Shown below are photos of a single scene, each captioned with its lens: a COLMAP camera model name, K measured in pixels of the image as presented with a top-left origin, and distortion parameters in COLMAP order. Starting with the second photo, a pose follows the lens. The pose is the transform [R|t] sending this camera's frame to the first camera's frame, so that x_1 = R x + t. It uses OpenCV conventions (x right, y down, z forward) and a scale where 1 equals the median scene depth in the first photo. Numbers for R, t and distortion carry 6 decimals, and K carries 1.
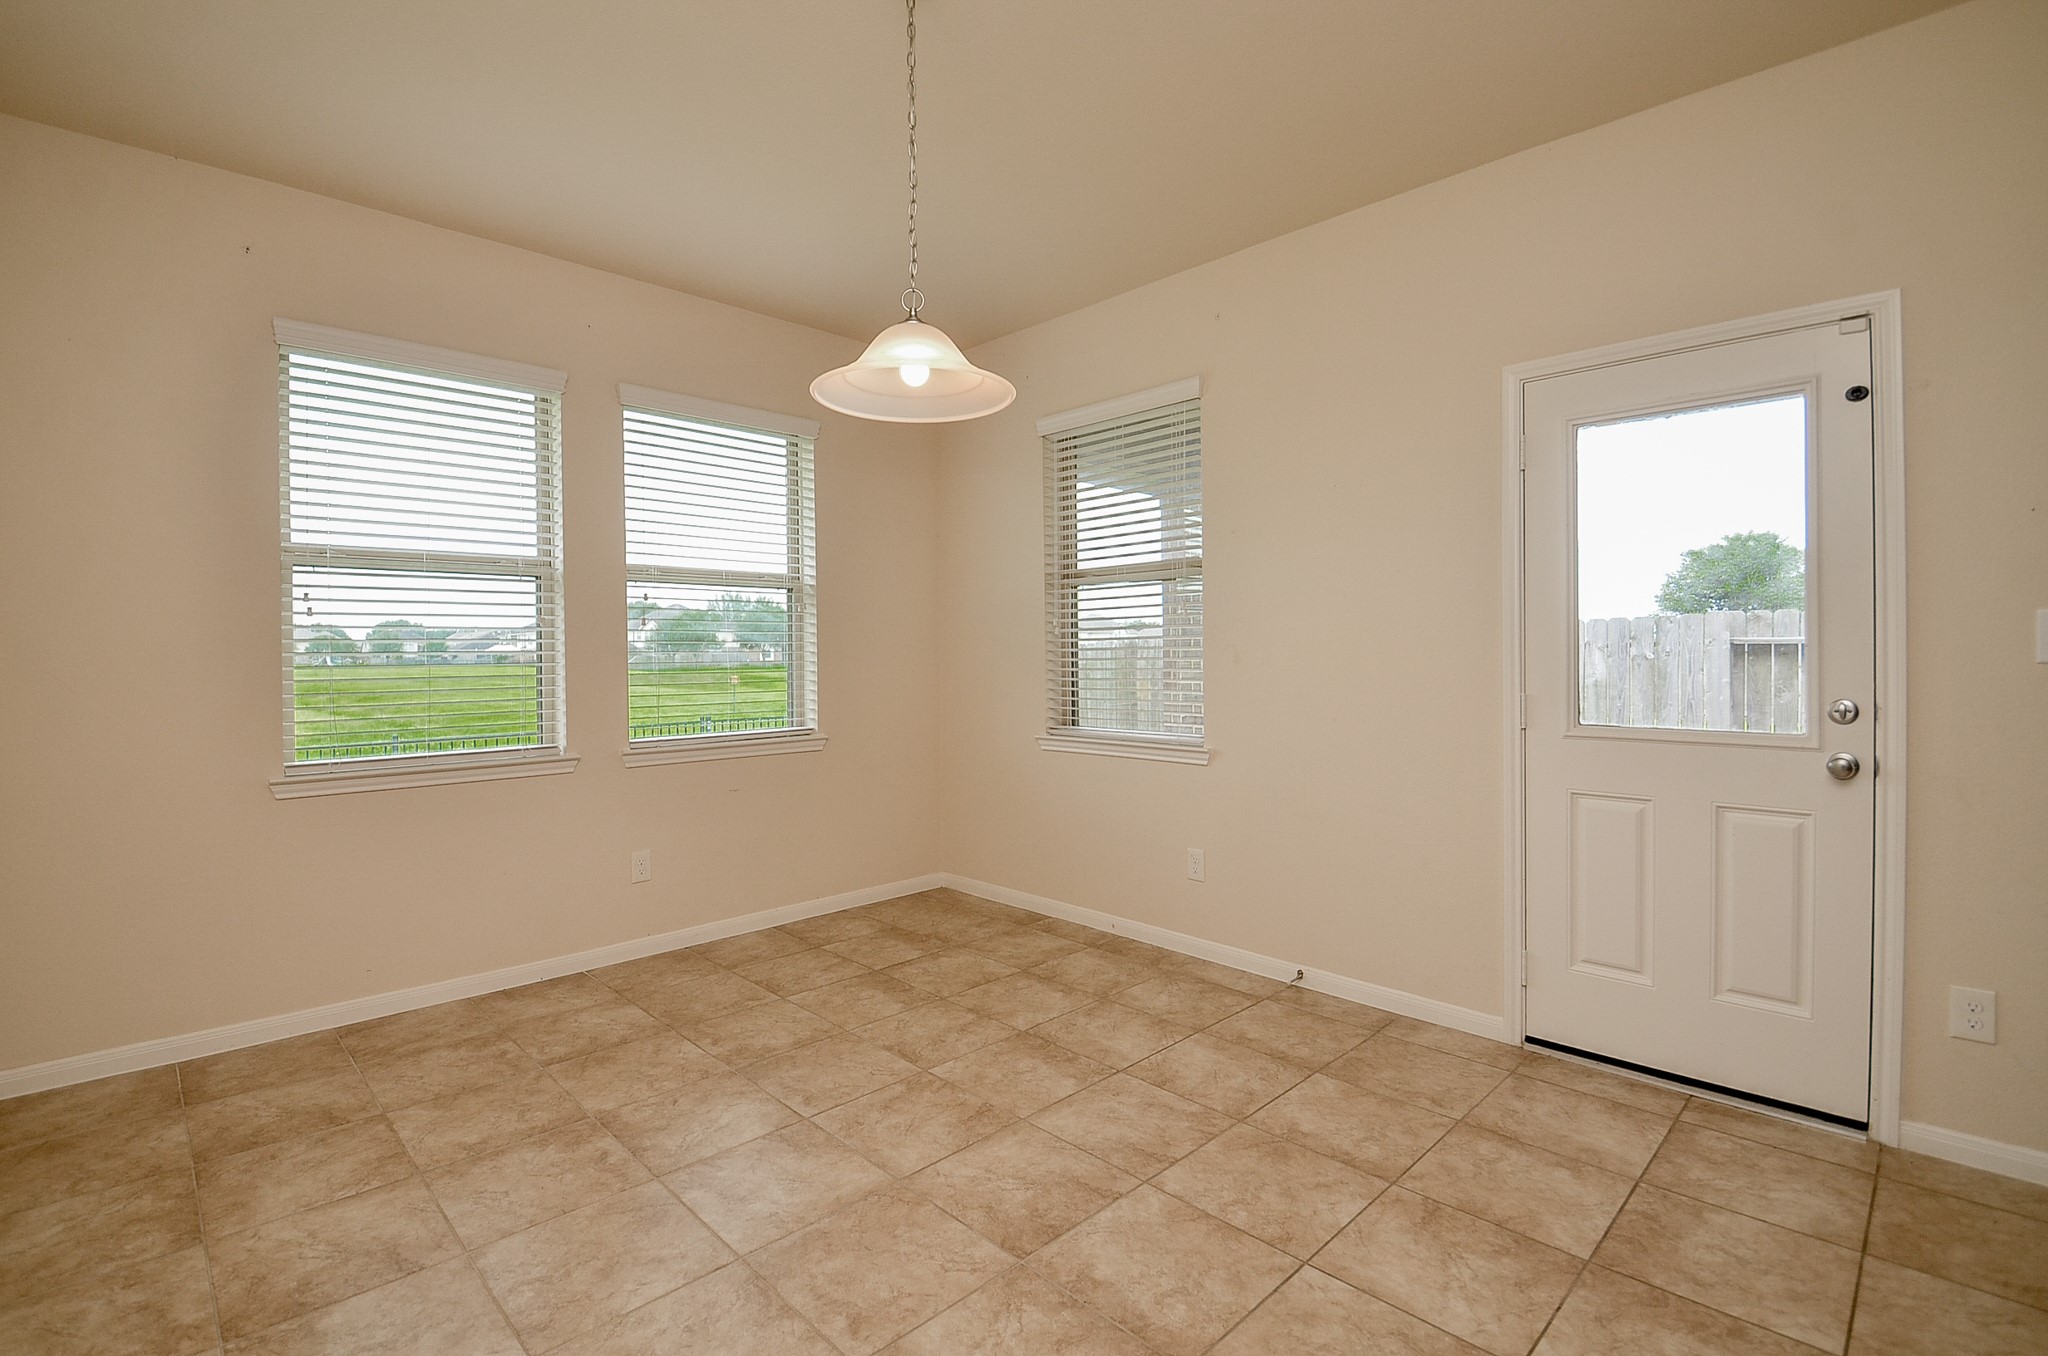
lens RADIAL K [[913.0, 0, 997.4], [0, 913.0, 650.9], [0, 0, 1]] dist [0.032452, -0.040354]
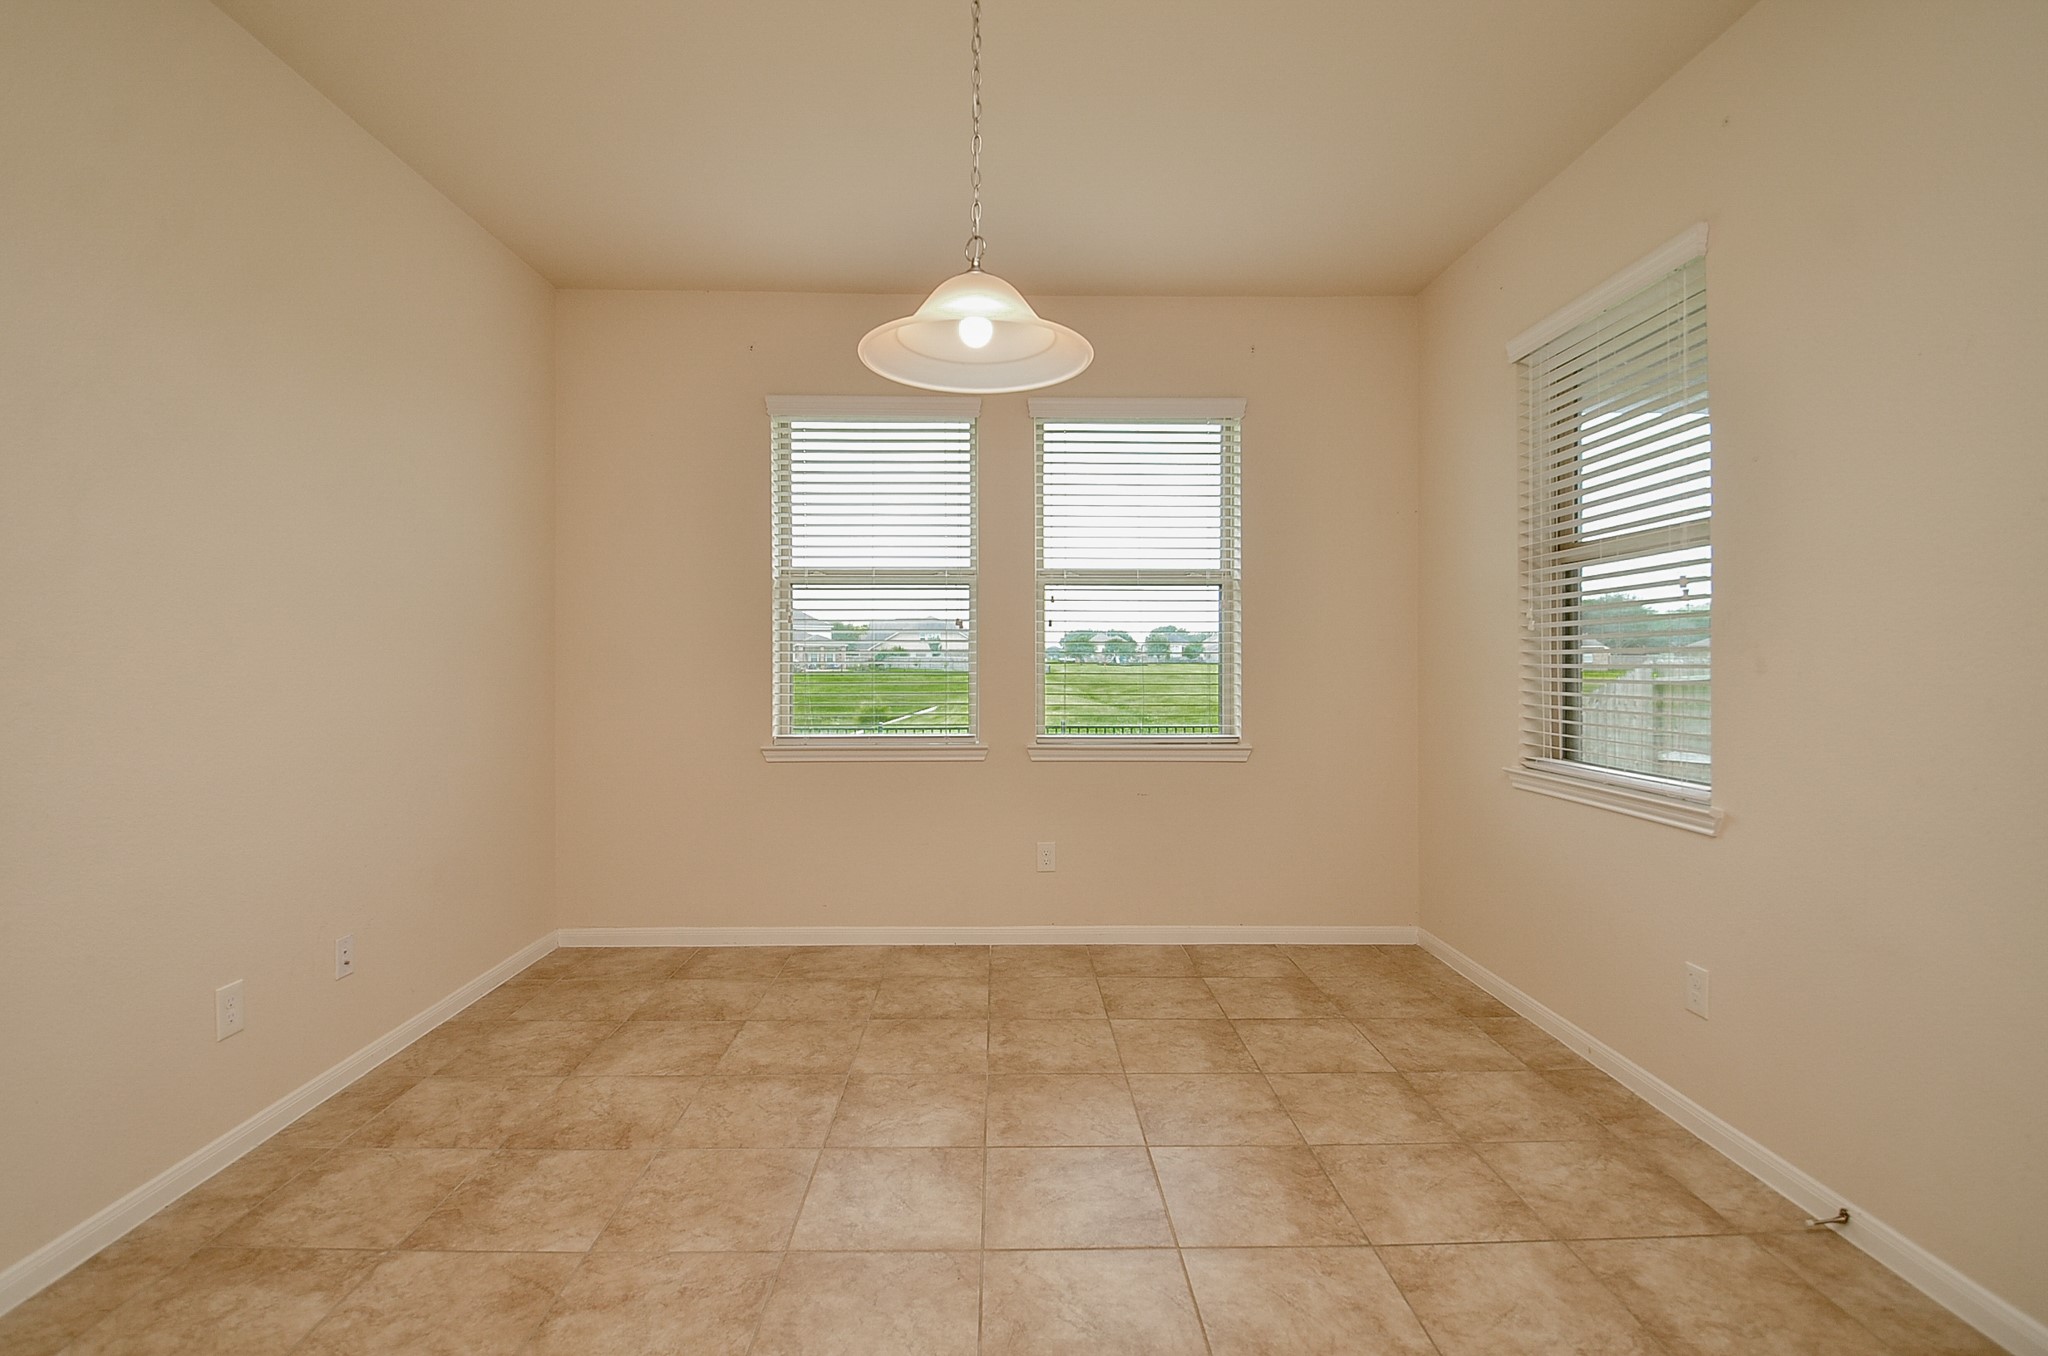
lens RADIAL K [[913.0, 0, 997.4], [0, 913.0, 650.9], [0, 0, 1]] dist [0.032452, -0.040354]
pose [[0.744002, 0.004929, -0.668159, 0.310027], [-0.005861, 0.999982, 0.000850, -0.001033], [0.668151, 0.003284, 0.744018, 0.219855]]
